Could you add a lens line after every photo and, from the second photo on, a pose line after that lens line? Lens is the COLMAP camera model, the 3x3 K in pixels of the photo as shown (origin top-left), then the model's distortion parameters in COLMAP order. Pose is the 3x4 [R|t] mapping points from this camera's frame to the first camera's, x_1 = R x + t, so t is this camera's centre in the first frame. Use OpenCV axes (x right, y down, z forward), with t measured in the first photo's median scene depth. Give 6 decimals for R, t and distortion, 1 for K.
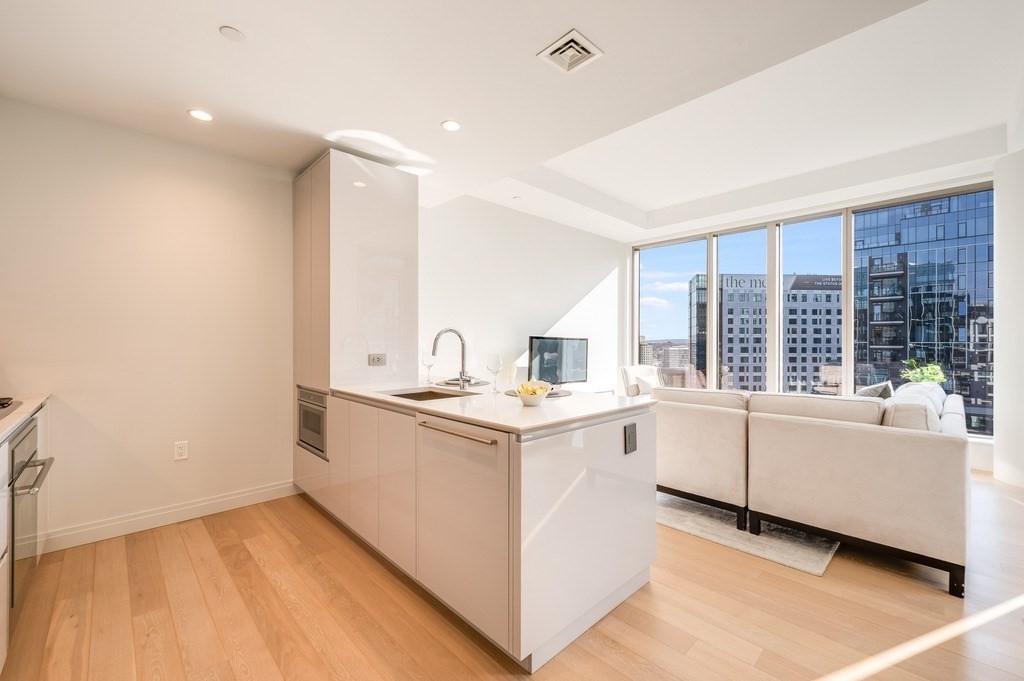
lens RADIAL K [[419.0, 0, 512.0], [0, 419.0, 340.5], [0, 0, 1]] dist [-0.000707, -0.000343]
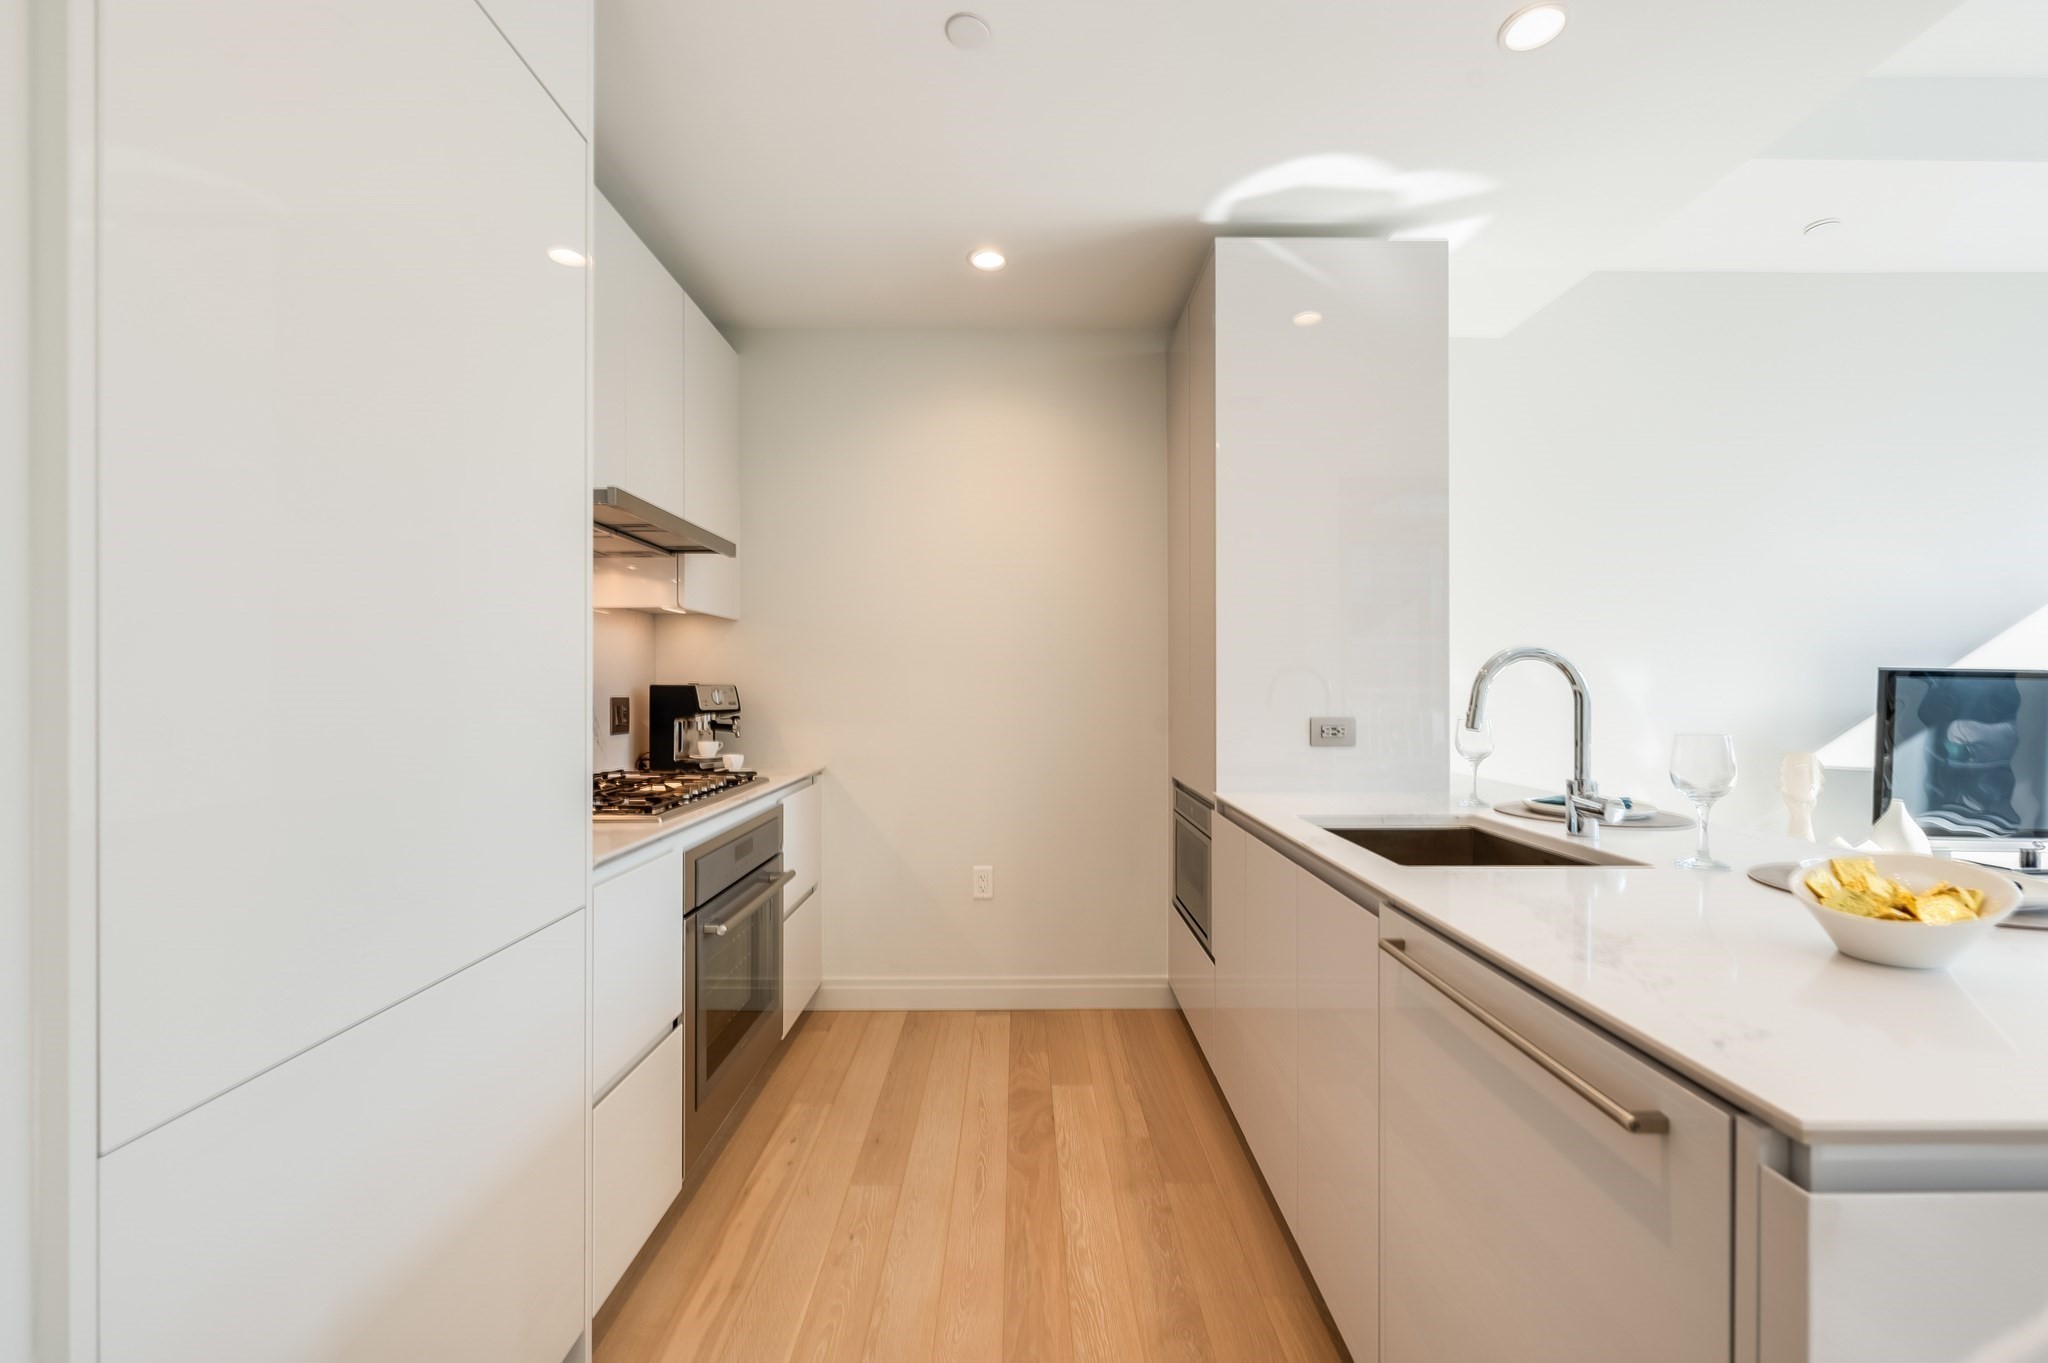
lens RADIAL K [[833.8, 0, 1017.8], [0, 833.8, 685.6], [0, 0, 1]] dist [-0.000901, -0.000128]
pose [[0.722800, -0.001260, -0.691056, 0.011835], [0.002251, 0.999997, 0.000531, 0.000184], [0.691053, -0.001939, 0.722801, 0.228061]]
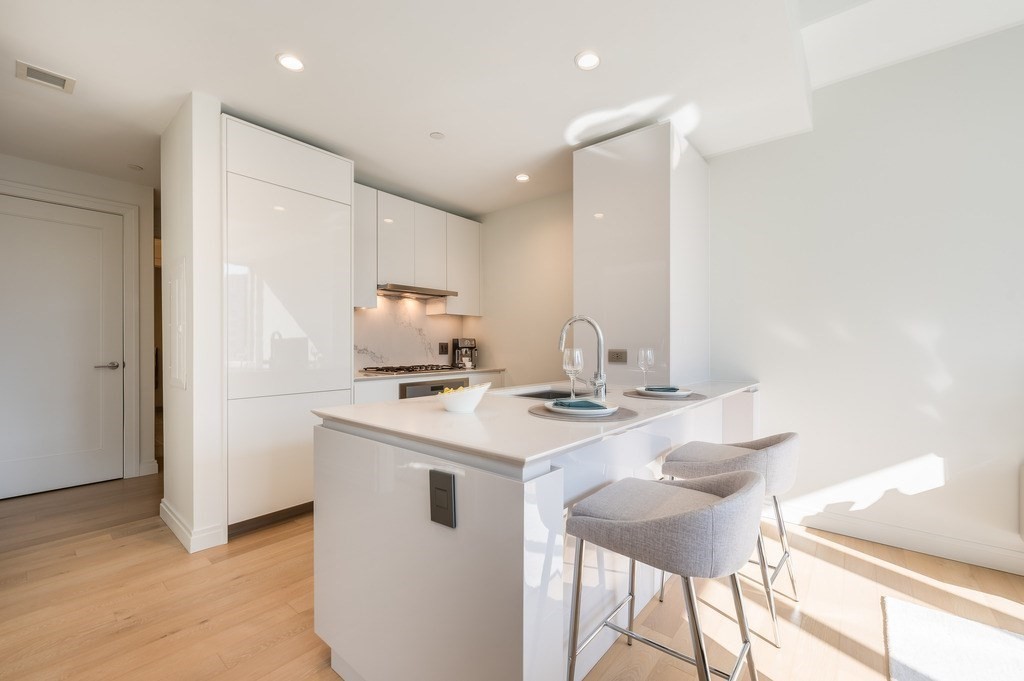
lens RADIAL K [[411.3, 0, 506.8], [0, 411.3, 345.2], [0, 0, 1]] dist [0.000445, -0.000076]
pose [[0.107648, -0.000834, -0.994189, 0.552187], [0.001351, 0.999999, -0.000692, 0.024758], [0.994188, -0.001269, 0.107649, 0.692938]]
